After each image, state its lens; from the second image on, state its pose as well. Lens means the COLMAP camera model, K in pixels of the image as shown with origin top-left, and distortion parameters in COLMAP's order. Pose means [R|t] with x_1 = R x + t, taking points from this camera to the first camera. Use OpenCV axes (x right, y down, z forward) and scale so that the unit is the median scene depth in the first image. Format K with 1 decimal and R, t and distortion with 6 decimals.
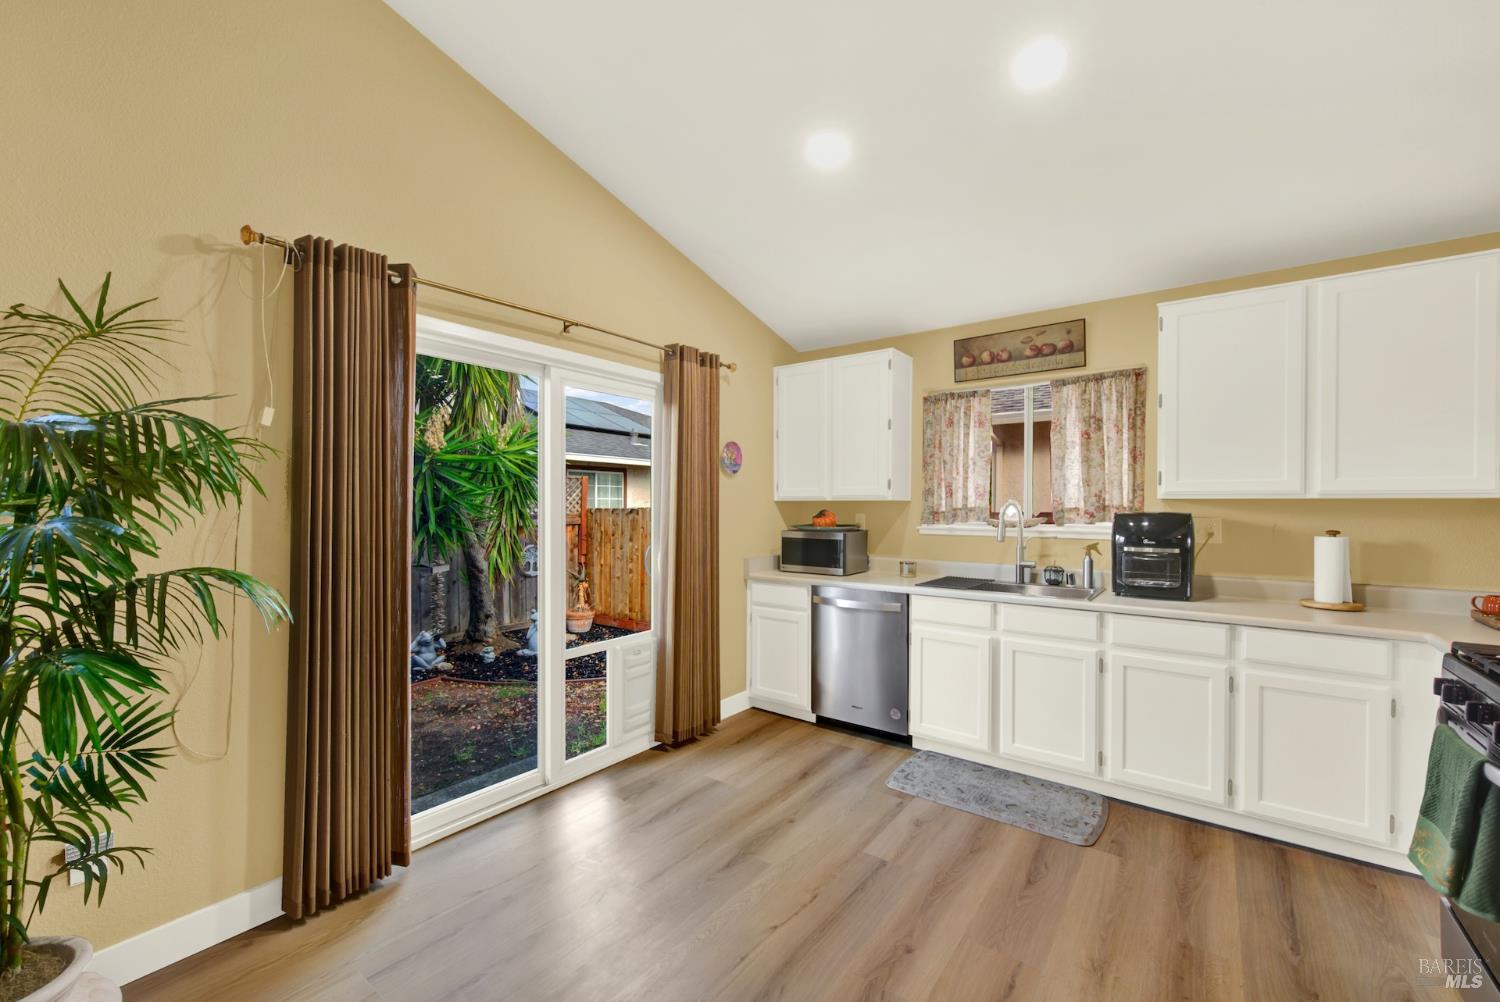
lens RADIAL K [[604.8, 0, 757.6], [0, 604.8, 505.7], [0, 0, 1]] dist [0.003748, -0.002851]
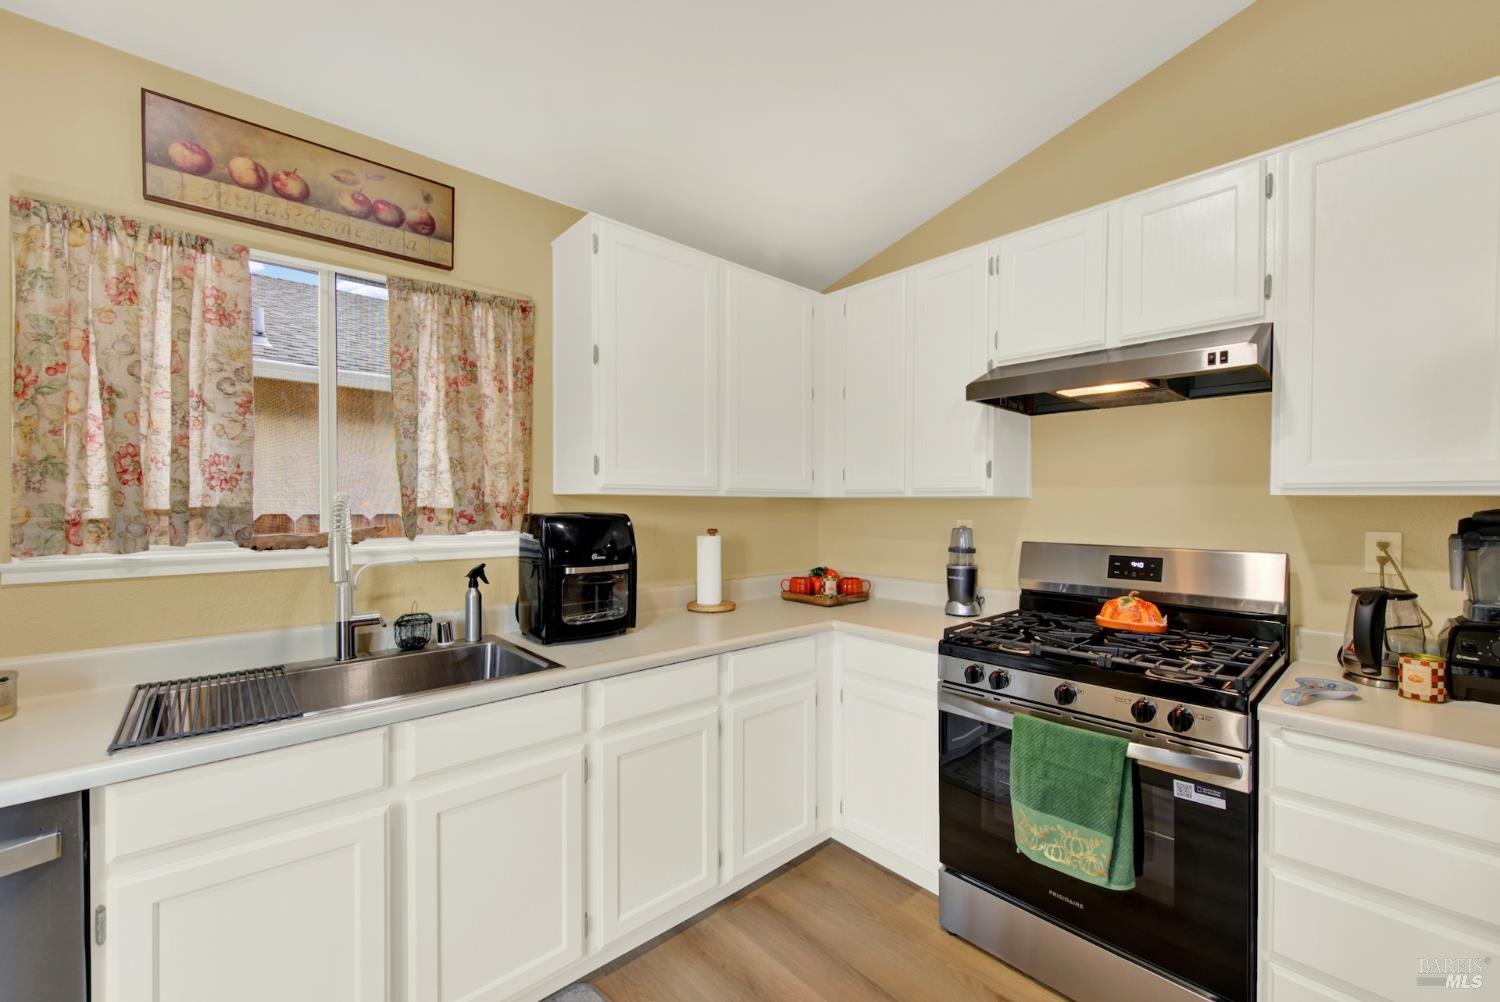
lens RADIAL K [[604.8, 0, 757.2], [0, 604.8, 508.1], [0, 0, 1]] dist [0.003748, -0.002851]
pose [[0.187687, -0.008937, 0.982188, 0.010024], [-0.000392, 0.999958, 0.009174, -0.001439], [-0.982229, -0.002107, 0.187676, 0.603061]]
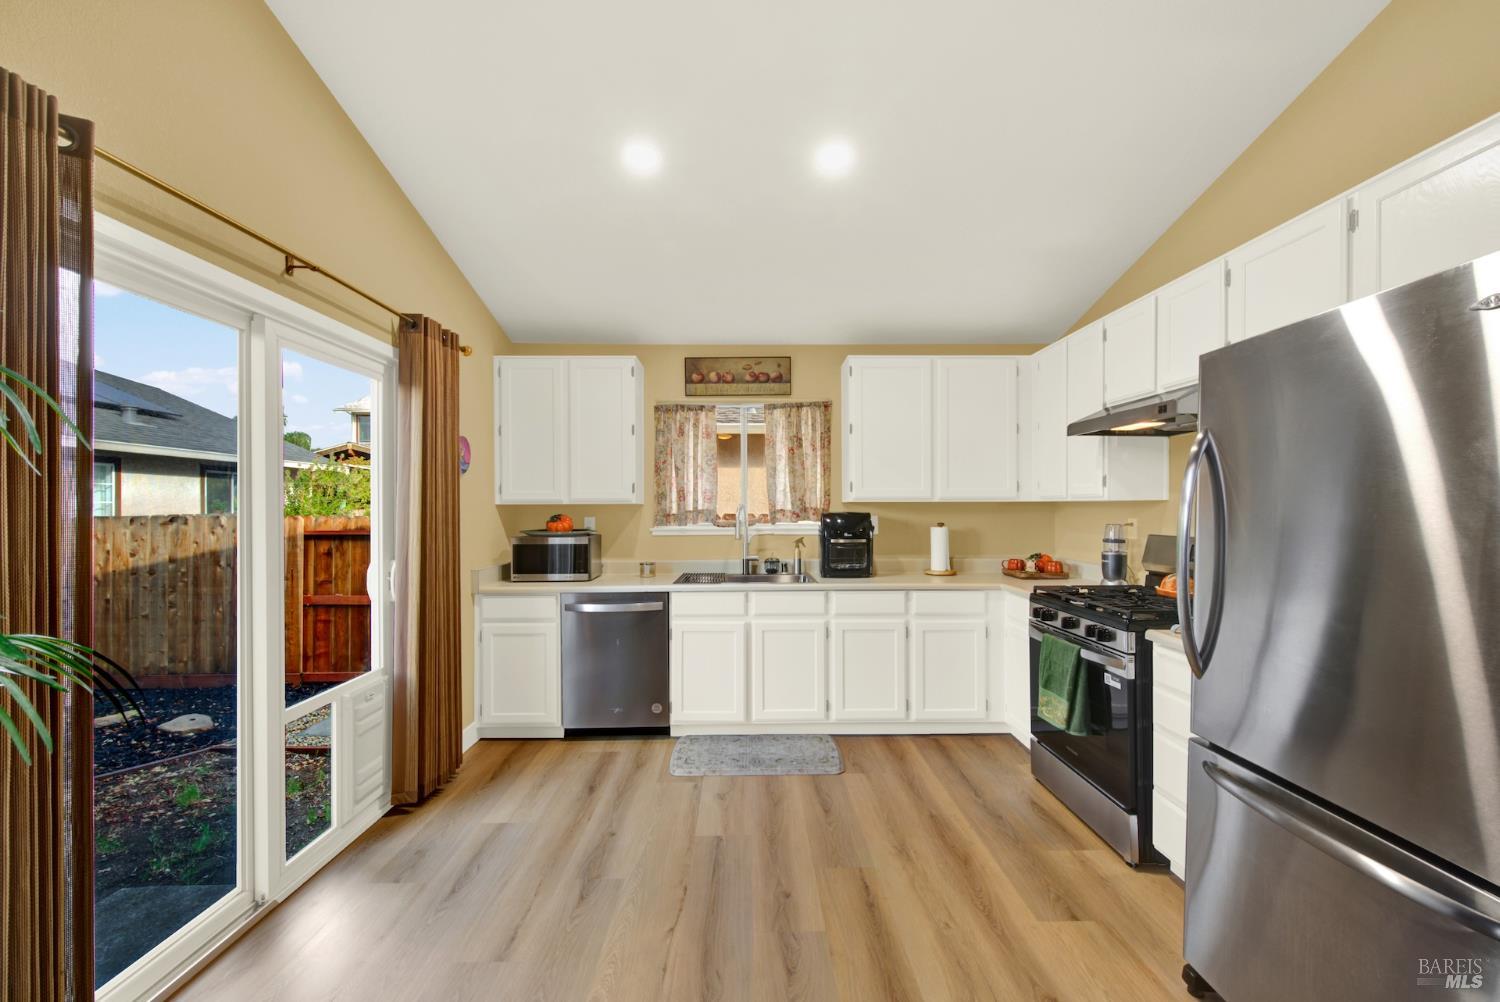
lens RADIAL K [[604.8, 0, 756.7], [0, 604.8, 504.9], [0, 0, 1]] dist [0.003748, -0.002851]
pose [[0.791171, -0.002861, 0.611588, -0.275760], [0.006968, 0.999966, -0.004336, -0.001026], [-0.611555, 0.007693, 0.791165, 0.066231]]
